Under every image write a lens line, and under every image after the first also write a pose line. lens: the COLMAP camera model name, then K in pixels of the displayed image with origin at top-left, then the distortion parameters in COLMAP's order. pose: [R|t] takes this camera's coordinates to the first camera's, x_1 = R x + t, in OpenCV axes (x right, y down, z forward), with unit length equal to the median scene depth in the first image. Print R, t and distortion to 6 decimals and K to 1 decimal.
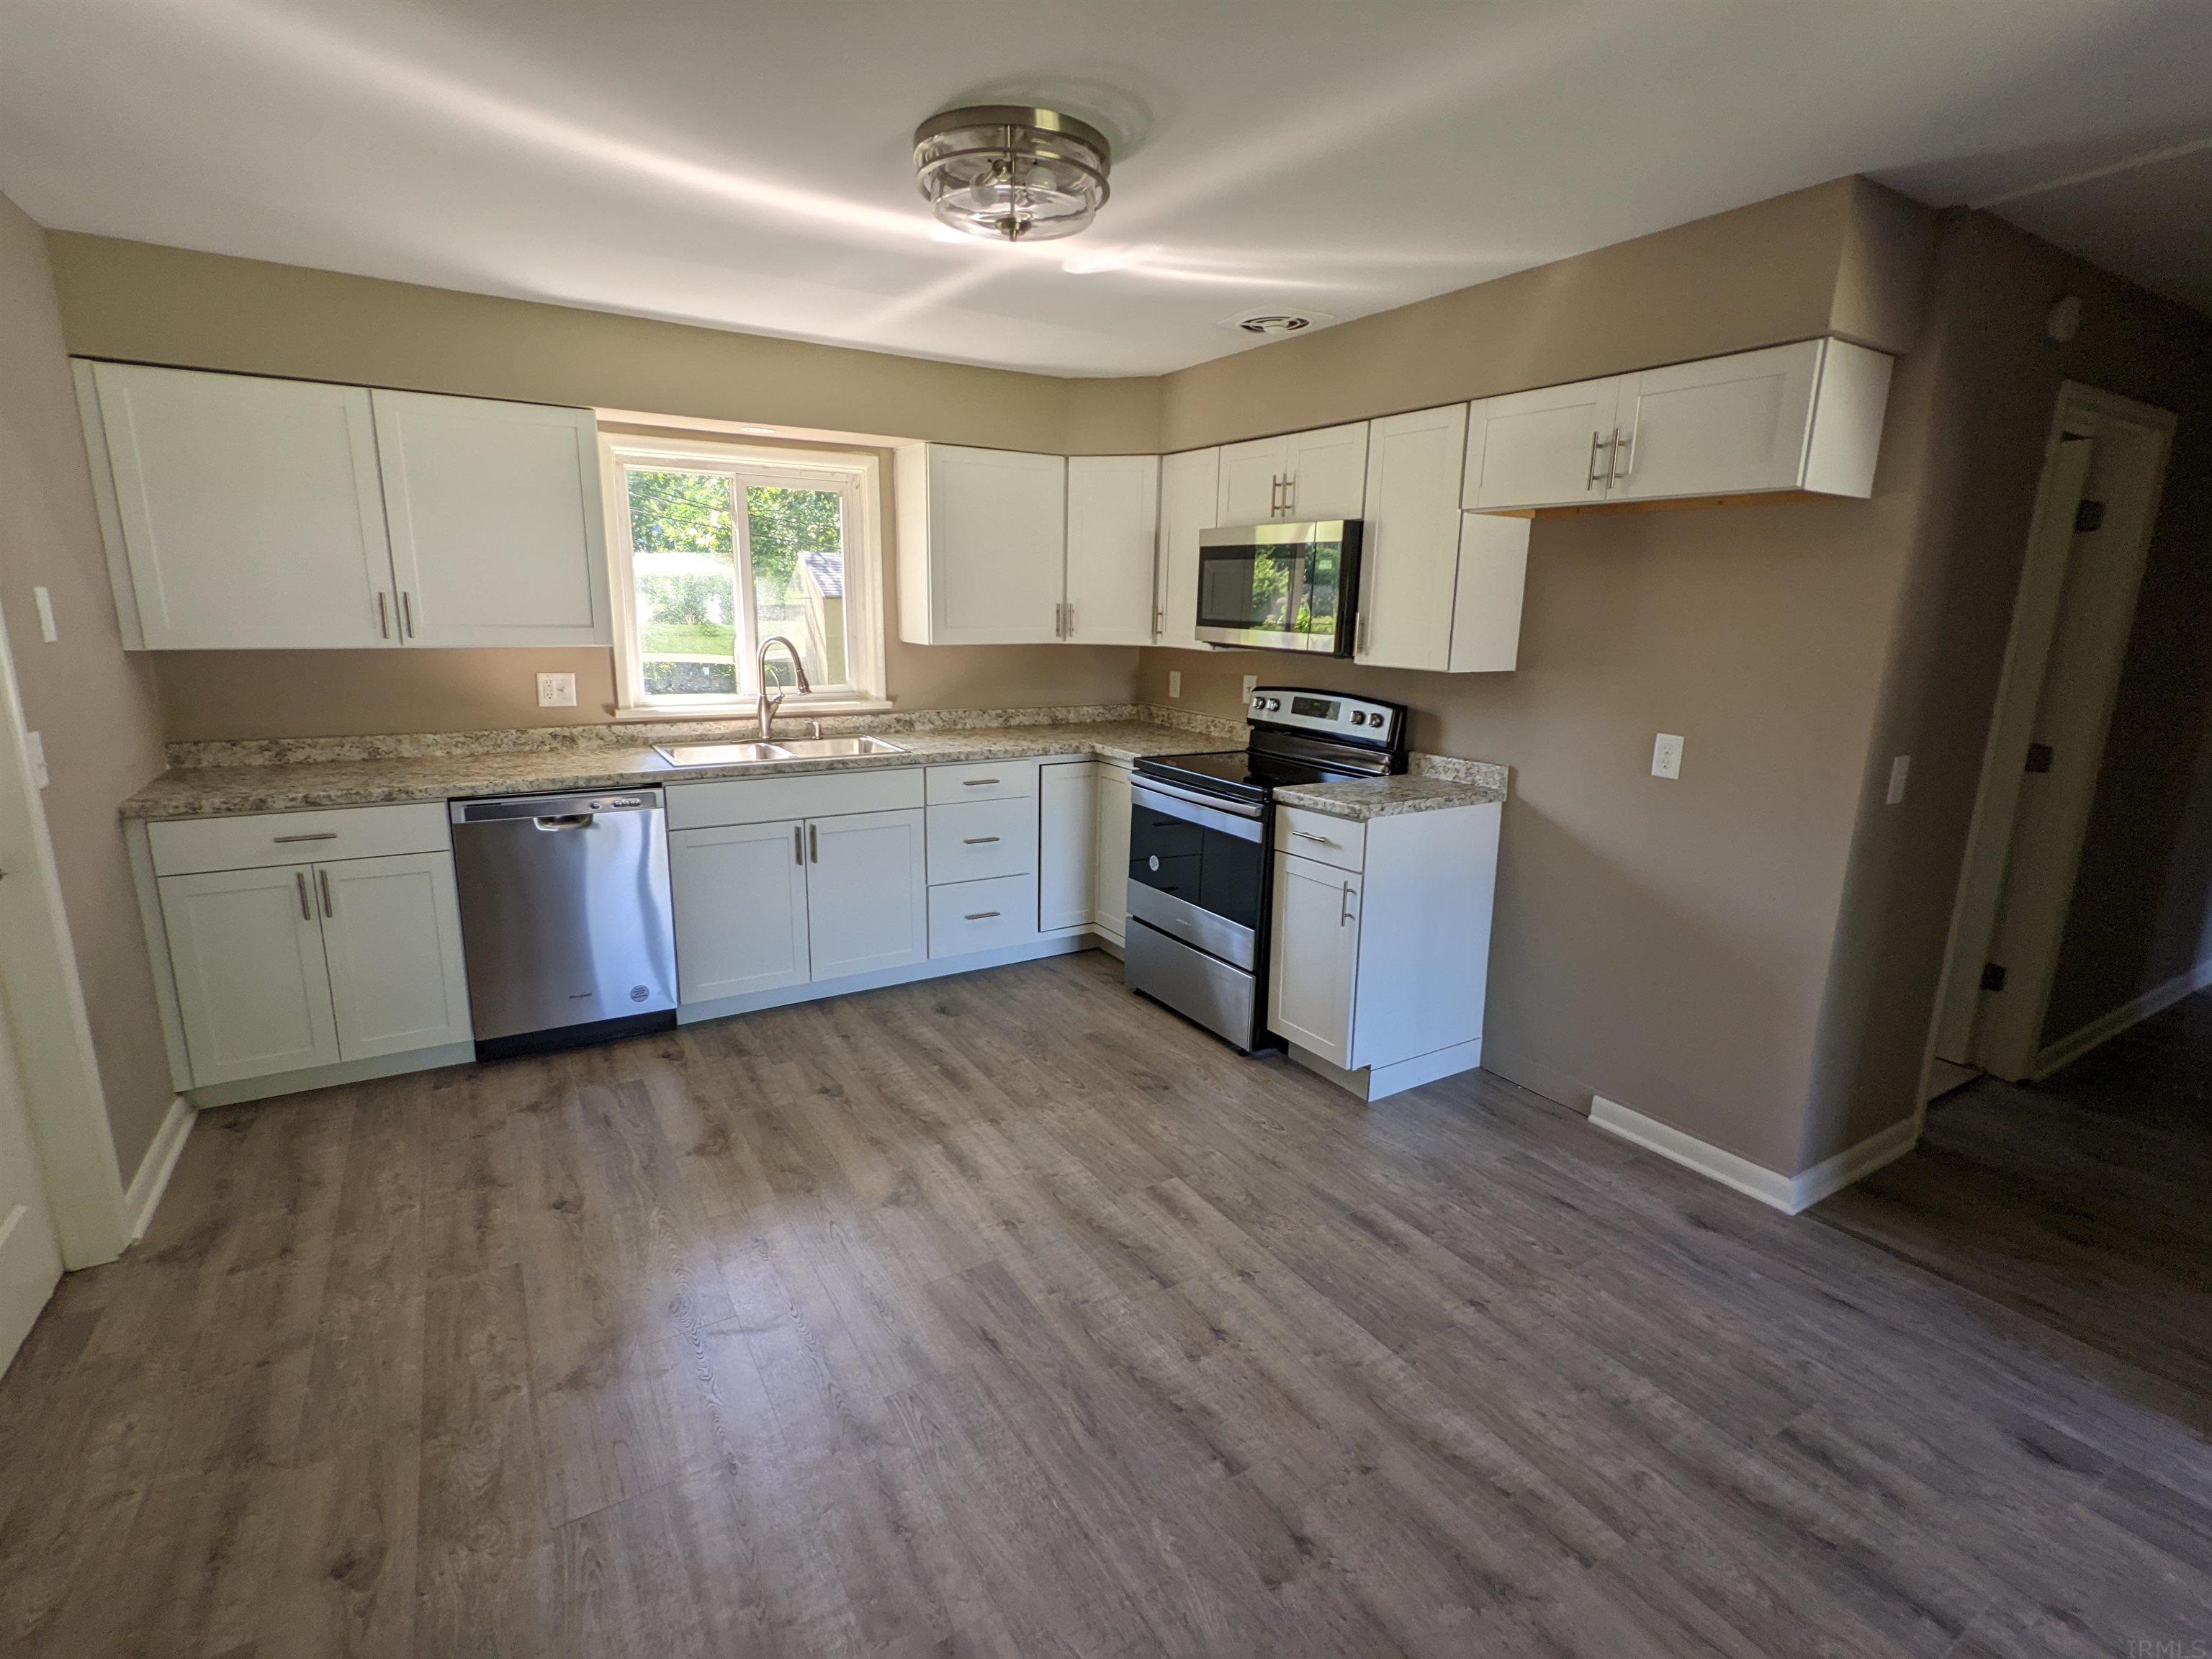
lens RADIAL K [[1044.7, 0, 1106.0], [0, 1044.7, 829.5], [0, 0, 1]] dist [0.002509, -0.000033]
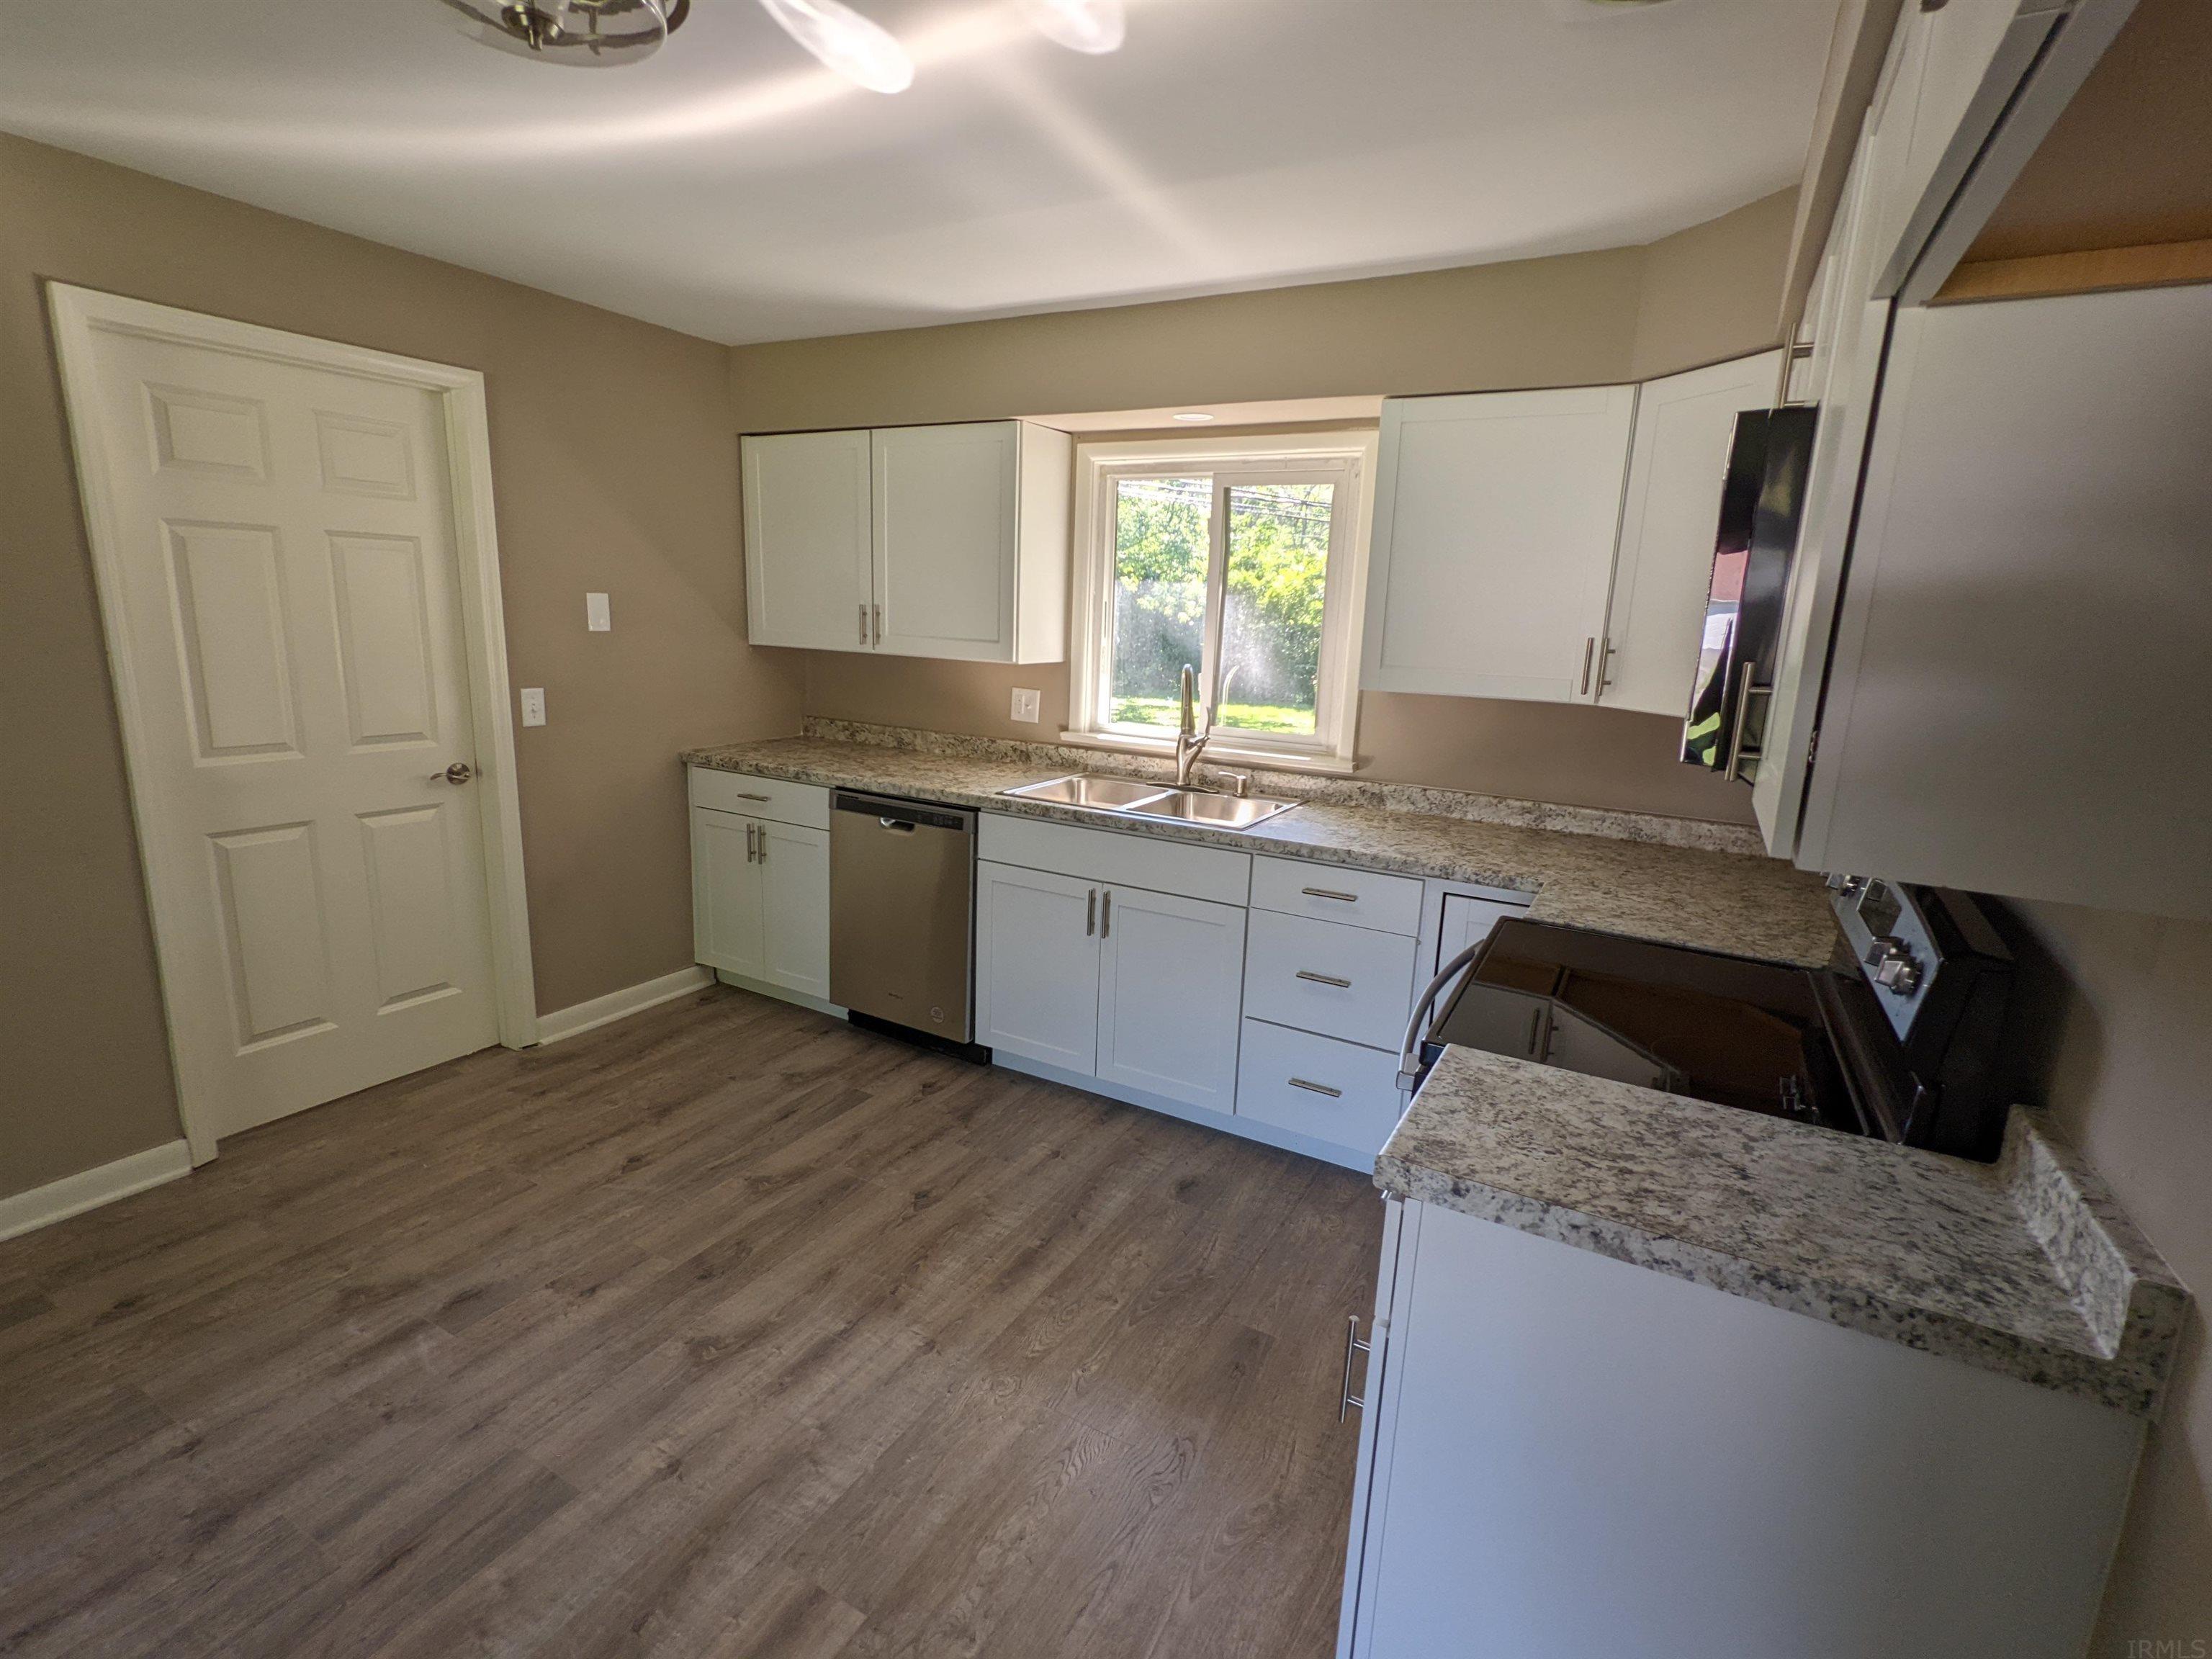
lens RADIAL K [[1044.7, 0, 1106.0], [0, 1044.7, 829.5], [0, 0, 1]] dist [0.002509, -0.000033]
pose [[0.485585, 0.182924, -0.854837, 0.460224], [-0.218256, 0.972263, 0.084073, -0.135919], [0.846505, 0.145749, 0.512041, 0.648698]]
